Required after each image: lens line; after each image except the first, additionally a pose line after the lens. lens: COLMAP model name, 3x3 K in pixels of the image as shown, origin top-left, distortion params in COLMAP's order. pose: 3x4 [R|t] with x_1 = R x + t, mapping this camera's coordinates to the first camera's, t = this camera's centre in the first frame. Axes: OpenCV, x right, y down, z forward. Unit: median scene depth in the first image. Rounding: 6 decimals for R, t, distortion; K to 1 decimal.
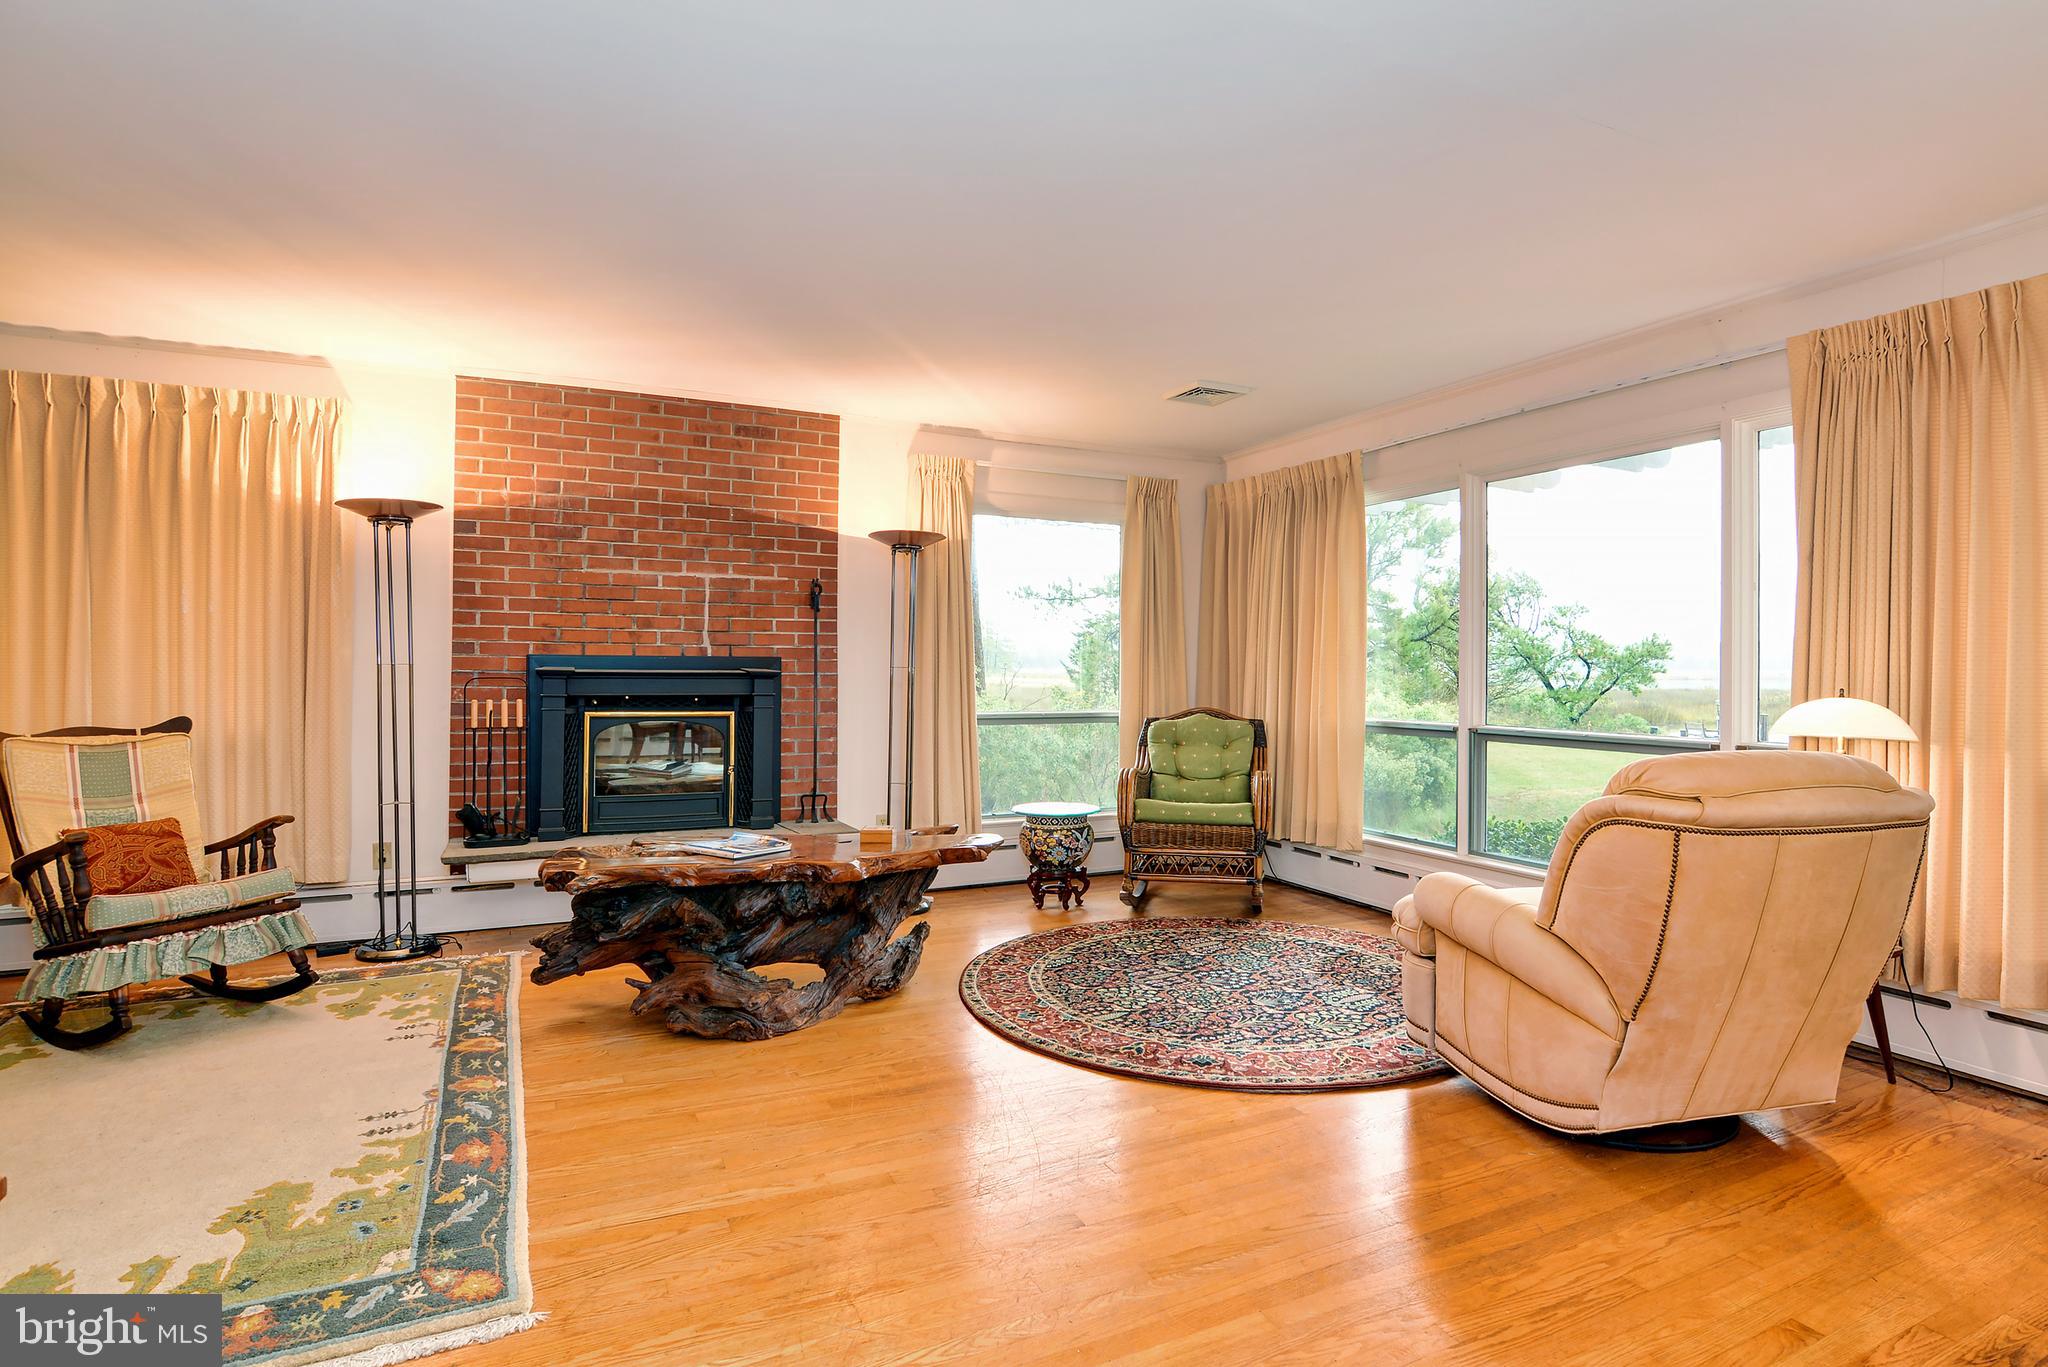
lens RADIAL K [[1054.4, 0, 1025.7], [0, 1054.4, 672.3], [0, 0, 1]] dist [-0.021270, 0.004044]
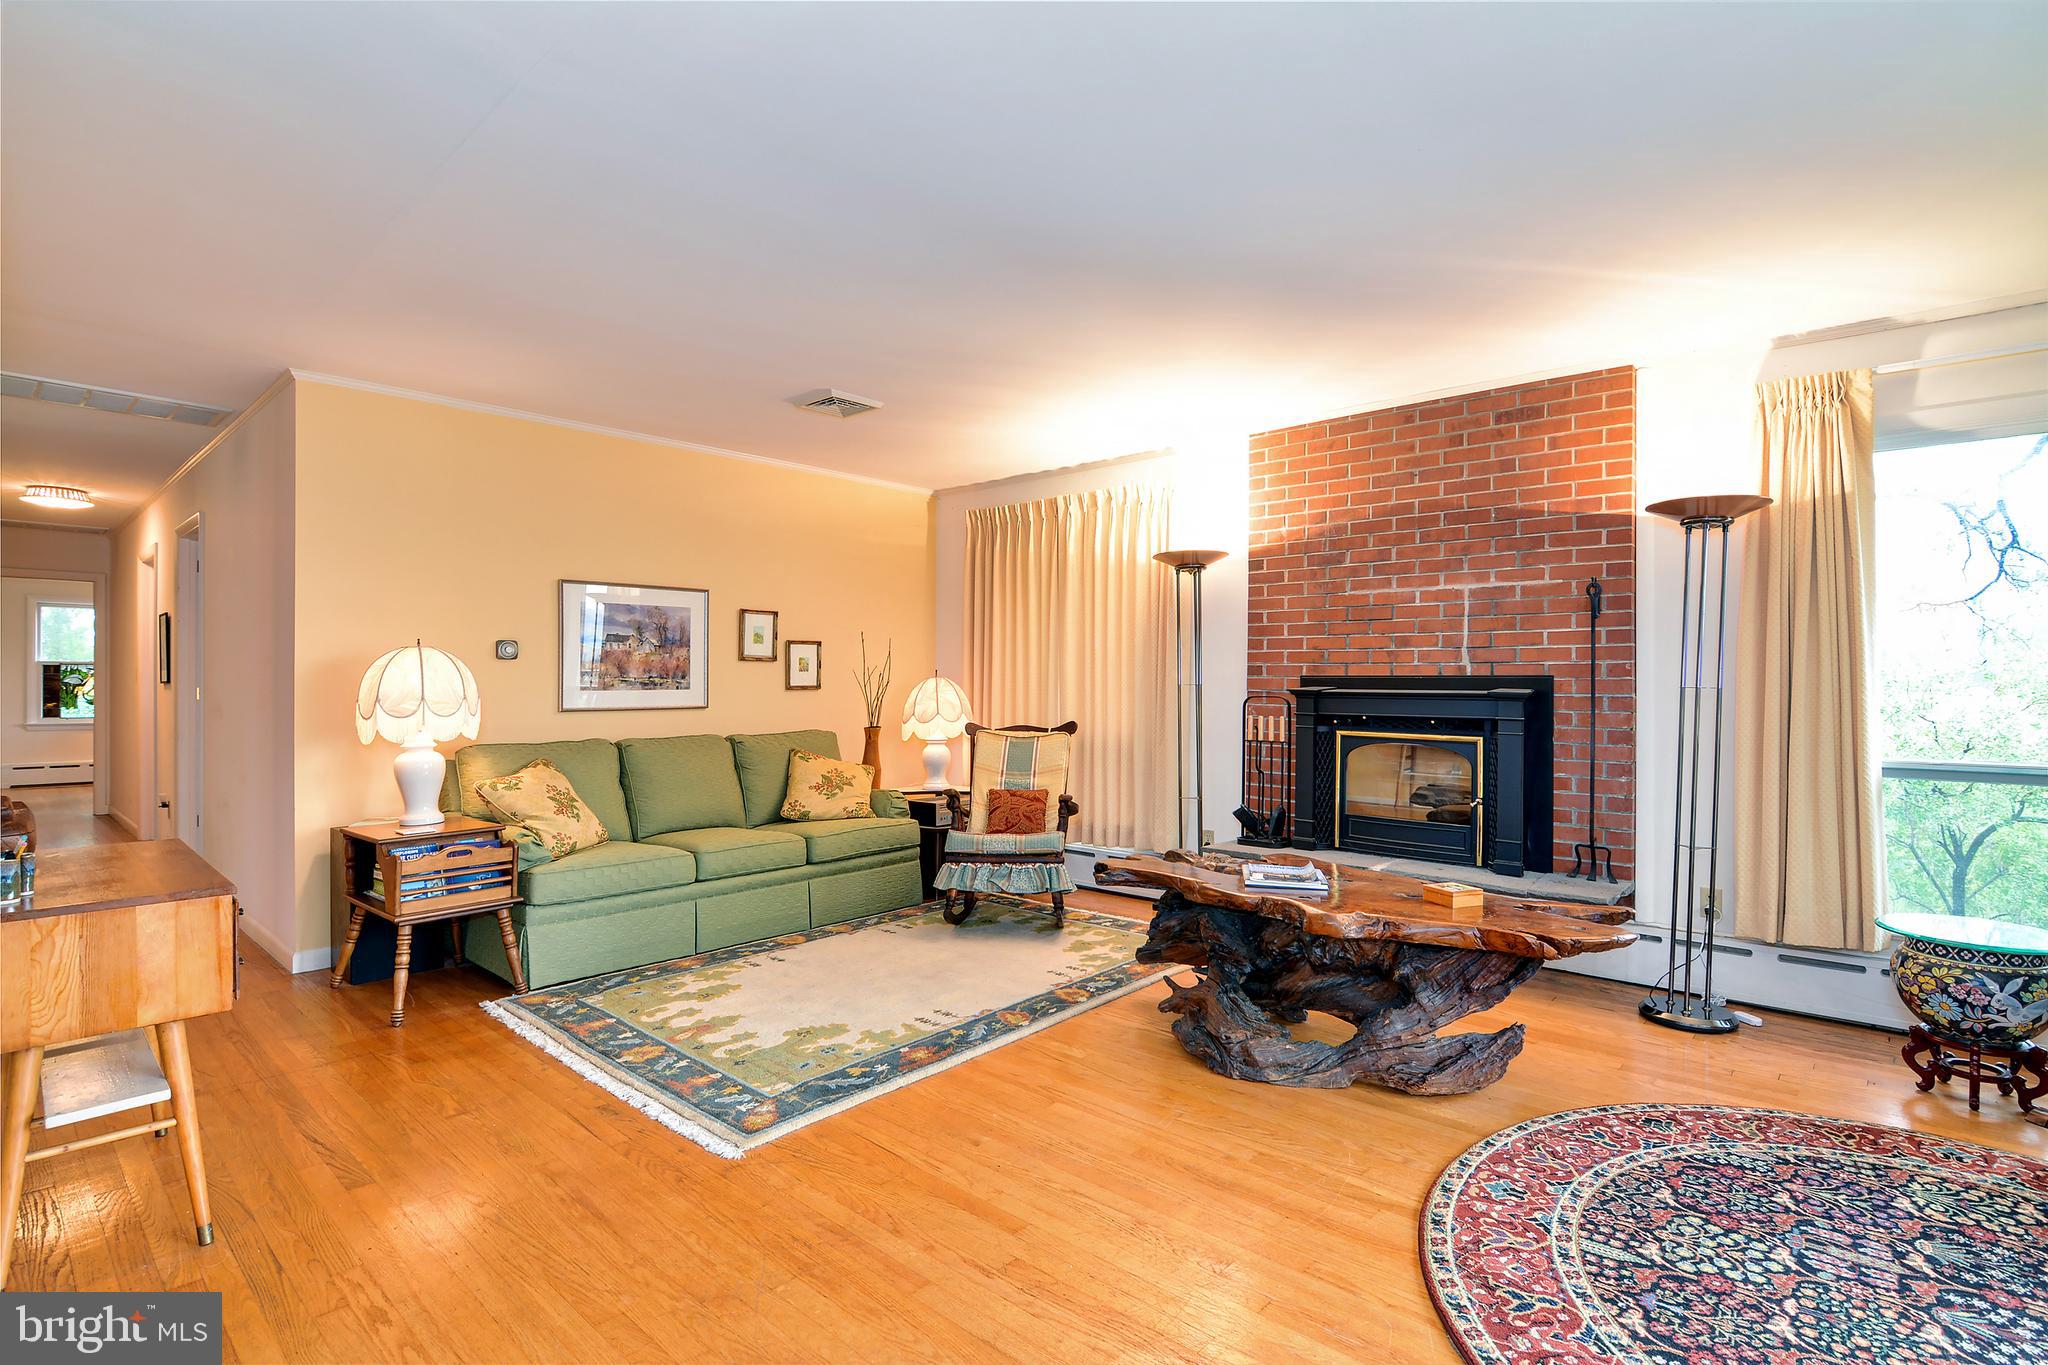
lens RADIAL K [[981.6, 0, 1021.9], [0, 981.6, 689.1], [0, 0, 1]] dist [-0.024068, 0.006920]
pose [[0.381737, 0.002067, -0.924269, 0.361872], [-0.005808, 0.999983, -0.000162, -0.001070], [0.924253, 0.005430, 0.381743, 0.353461]]
